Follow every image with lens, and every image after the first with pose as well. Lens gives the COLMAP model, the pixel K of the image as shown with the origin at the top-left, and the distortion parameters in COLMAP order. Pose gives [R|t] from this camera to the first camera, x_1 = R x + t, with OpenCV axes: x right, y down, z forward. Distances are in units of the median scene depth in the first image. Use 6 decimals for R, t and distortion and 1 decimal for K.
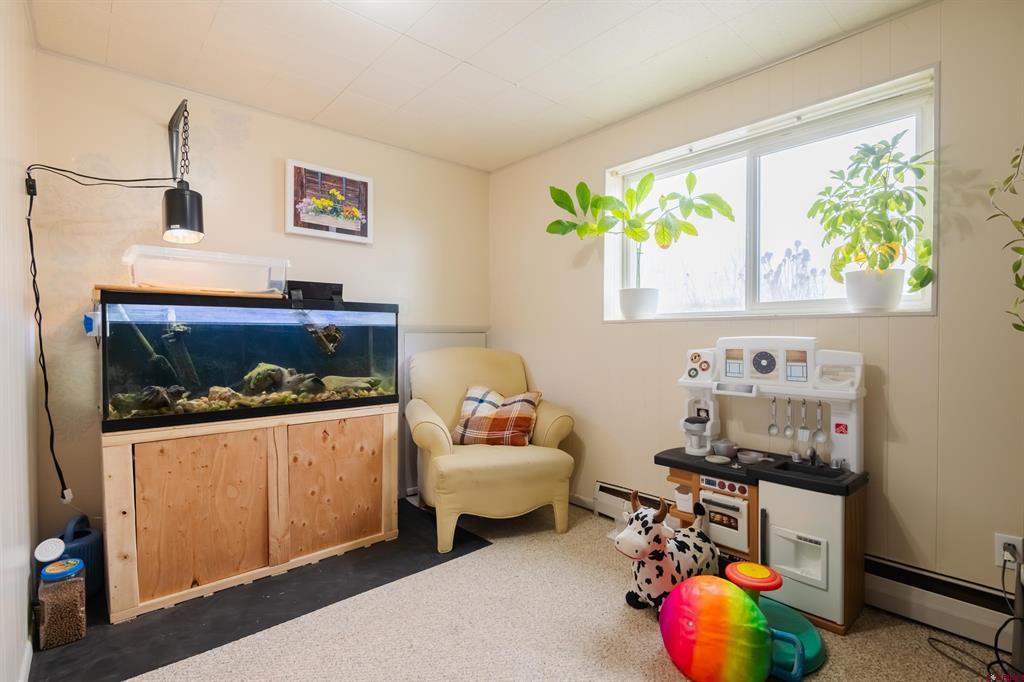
lens RADIAL K [[494.6, 0, 511.9], [0, 494.6, 342.4], [0, 0, 1]] dist [0.000669, -0.007648]
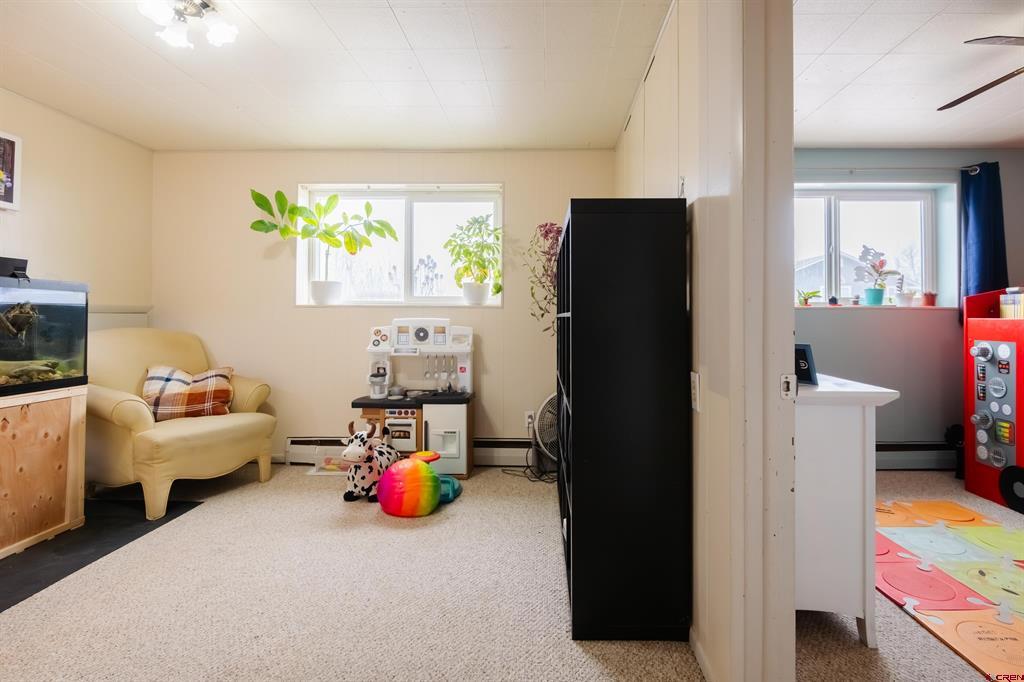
lens RADIAL K [[484.7, 0, 510.6], [0, 484.7, 304.9], [0, 0, 1]] dist [-0.000472, -0.000968]
pose [[0.724717, 0.024849, 0.688598, -0.314415], [0.003610, 0.999199, -0.039857, 0.007220], [-0.689037, 0.031371, 0.724047, -0.297756]]
